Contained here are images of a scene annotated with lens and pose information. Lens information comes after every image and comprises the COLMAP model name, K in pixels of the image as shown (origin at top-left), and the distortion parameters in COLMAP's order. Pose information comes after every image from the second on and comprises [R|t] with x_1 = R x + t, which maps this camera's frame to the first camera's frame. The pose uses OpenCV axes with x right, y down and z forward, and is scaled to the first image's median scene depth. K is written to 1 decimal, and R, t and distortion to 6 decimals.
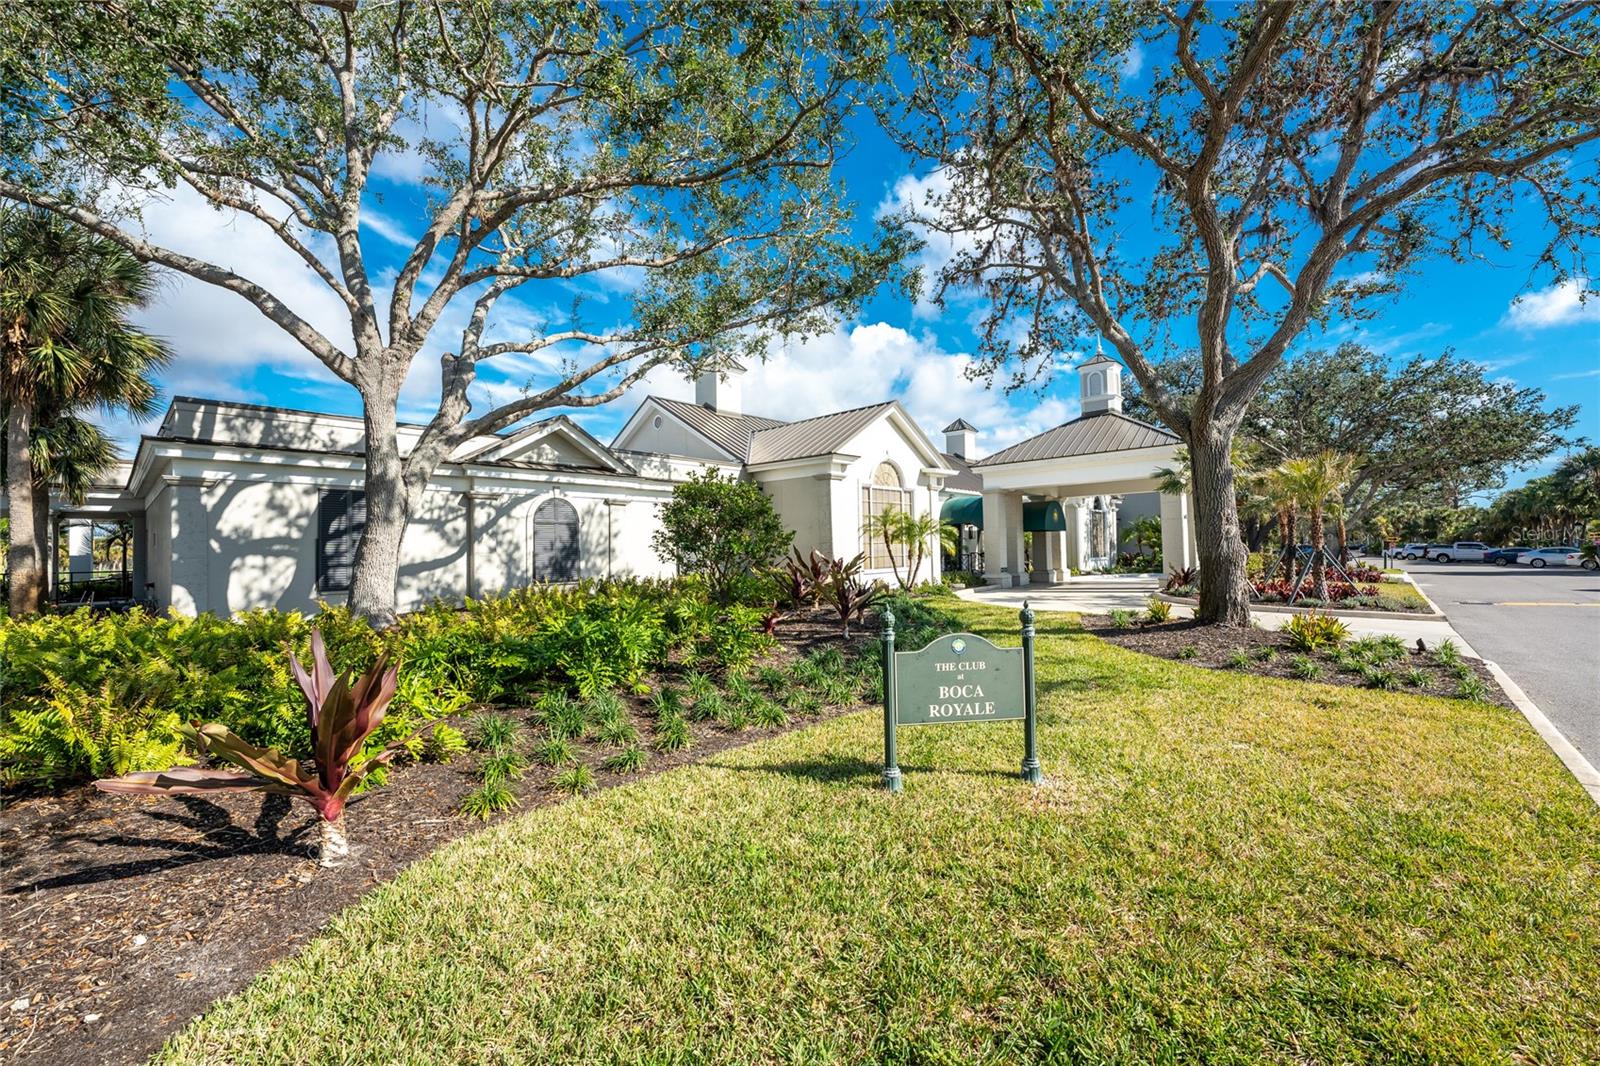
lens RADIAL K [[628.9, 0, 800.0], [0, 628.9, 533.0], [0, 0, 1]] dist [0.000853, 0.000112]
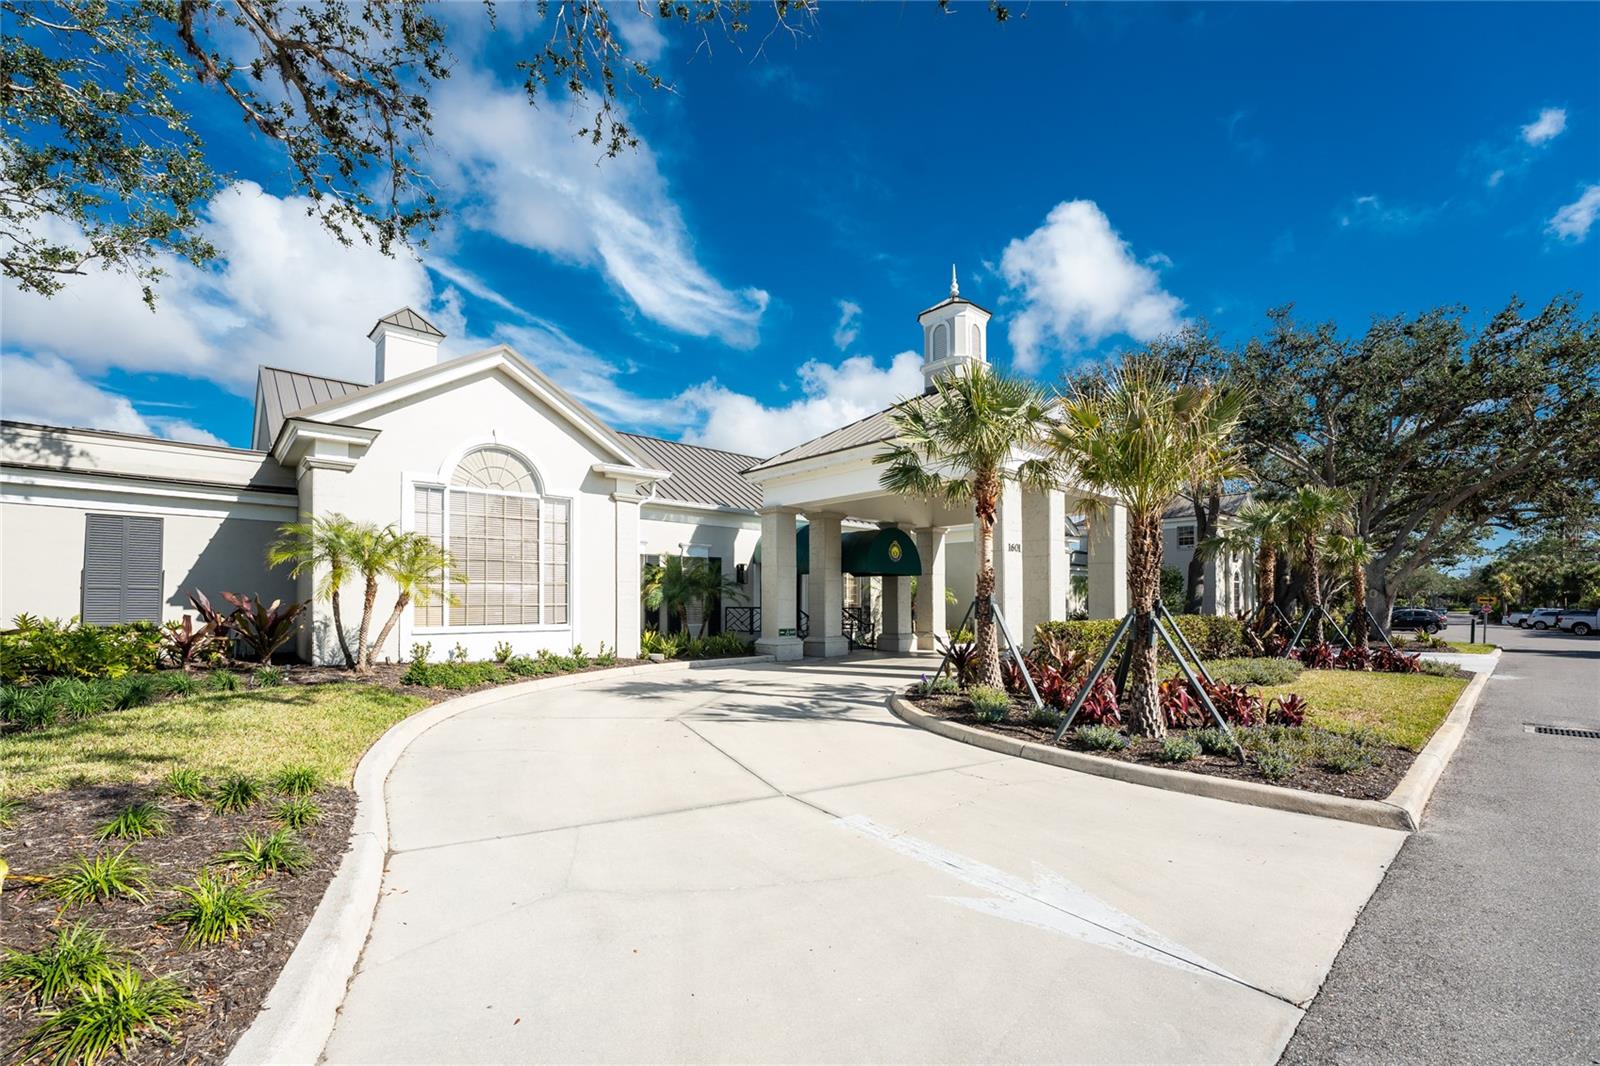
lens RADIAL K [[643.5, 0, 804.3], [0, 643.5, 581.0], [0, 0, 1]] dist [-0.008135, -0.000101]
pose [[0.994281, 0.018848, -0.105119, 0.379704], [-0.019238, 0.999811, -0.002696, 0.007059], [0.105049, 0.004703, 0.994456, 0.322263]]
